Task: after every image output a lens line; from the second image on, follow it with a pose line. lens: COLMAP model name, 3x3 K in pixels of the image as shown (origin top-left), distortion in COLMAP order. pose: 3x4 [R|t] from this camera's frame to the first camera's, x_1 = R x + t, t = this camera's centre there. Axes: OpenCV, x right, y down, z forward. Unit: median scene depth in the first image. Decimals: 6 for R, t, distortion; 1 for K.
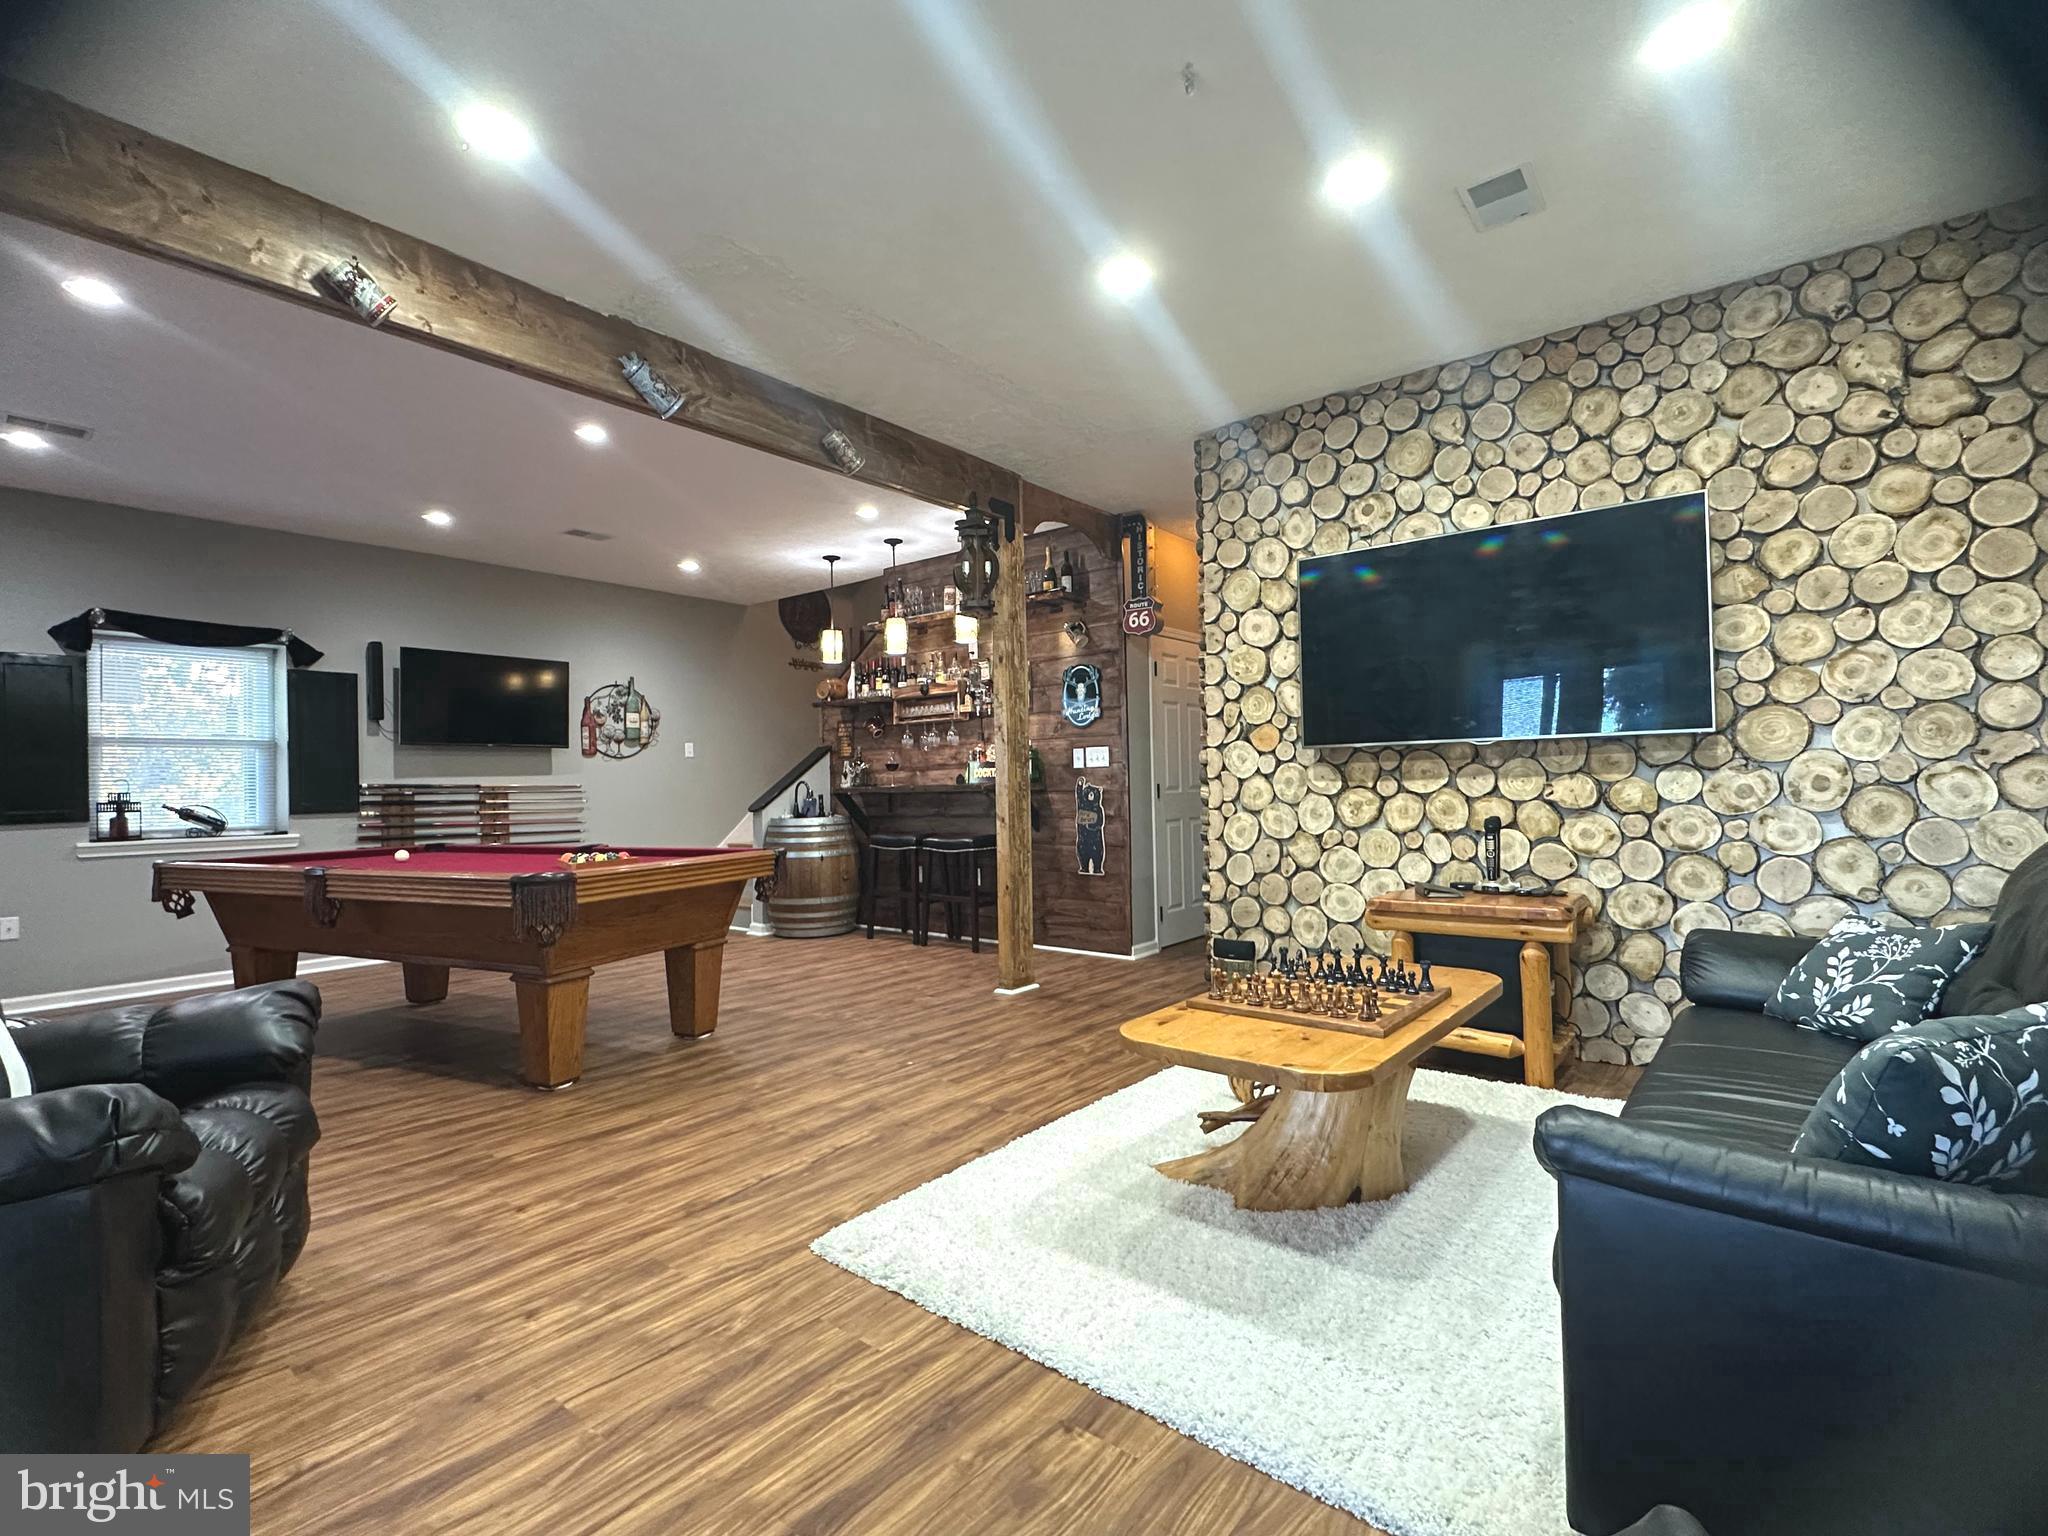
lens RADIAL K [[930.4, 0, 1027.8], [0, 930.4, 772.9], [0, 0, 1]] dist [0.001270, -0.000557]
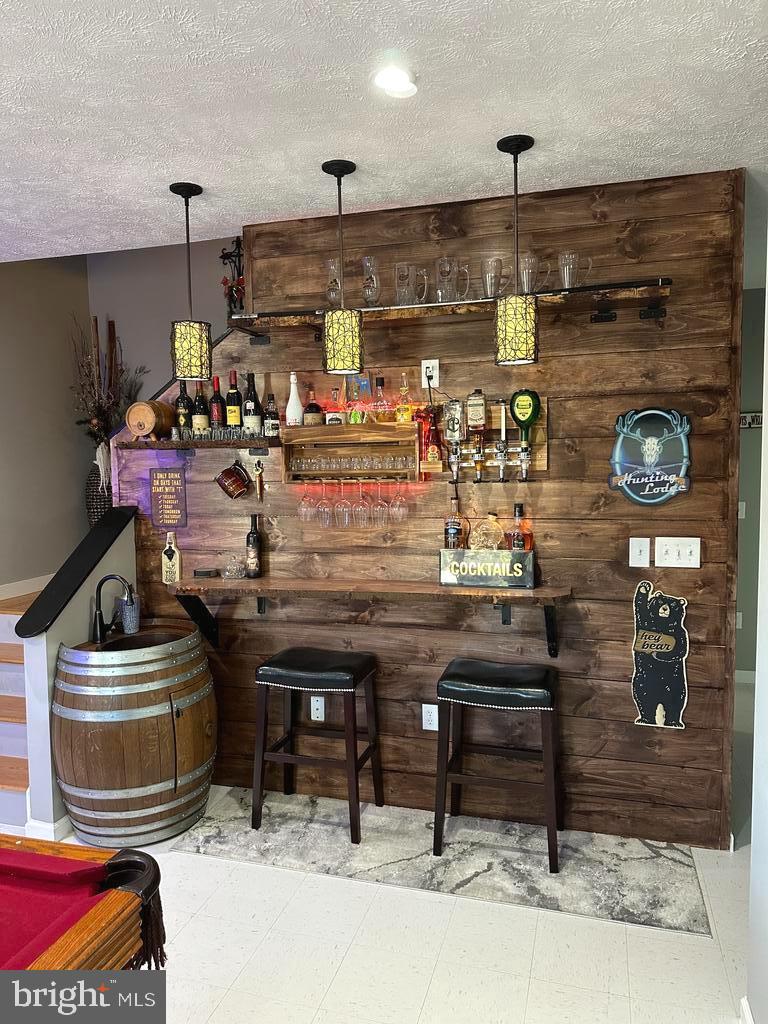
lens RADIAL K [[704.5, 0, 384.0], [0, 704.5, 512.0], [0, 0, 1]] dist [0.109438, -0.156134]
pose [[0.922507, -0.026914, 0.385041, -0.480975], [-0.008603, 0.995884, 0.090223, -0.138729], [-0.385885, -0.086544, 0.918479, 0.967620]]
